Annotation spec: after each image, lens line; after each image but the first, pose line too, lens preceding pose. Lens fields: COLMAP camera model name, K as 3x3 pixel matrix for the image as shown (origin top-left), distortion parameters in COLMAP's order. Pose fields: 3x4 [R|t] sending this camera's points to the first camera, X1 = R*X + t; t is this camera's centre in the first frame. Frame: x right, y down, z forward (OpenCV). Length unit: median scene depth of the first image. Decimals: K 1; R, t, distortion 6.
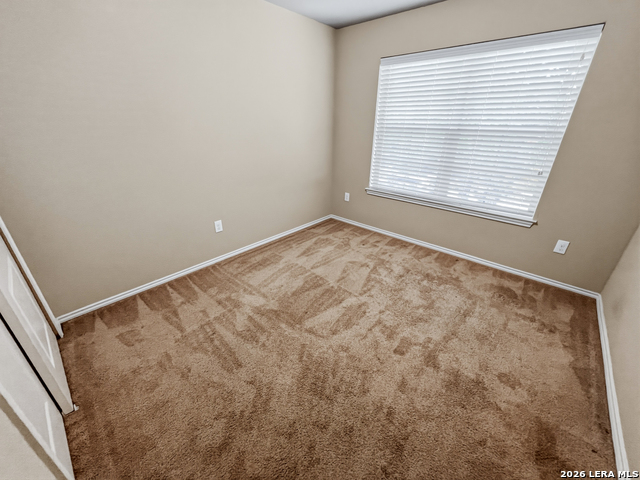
lens RADIAL K [[257.6, 0, 319.6], [0, 257.6, 239.5], [0, 0, 1]] dist [-0.000839, -0.000182]
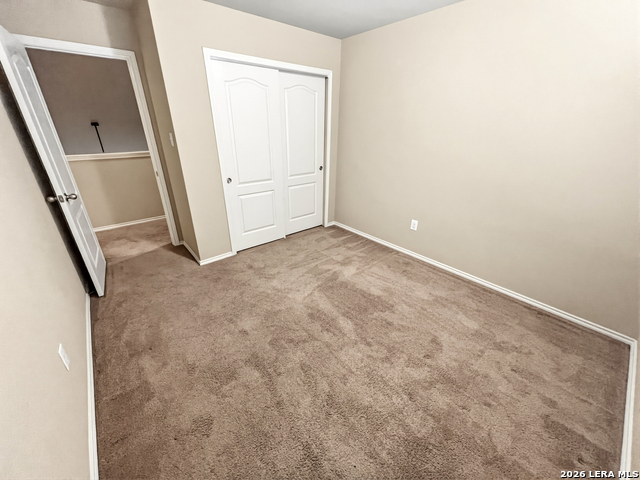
lens RADIAL K [[257.6, 0, 319.6], [0, 257.6, 239.5], [0, 0, 1]] dist [-0.000839, -0.000182]
pose [[-0.136516, 0.402950, -0.904983, 0.830697], [-0.420576, 0.803544, 0.421227, -0.352696], [0.896928, 0.438119, 0.059775, 0.684511]]
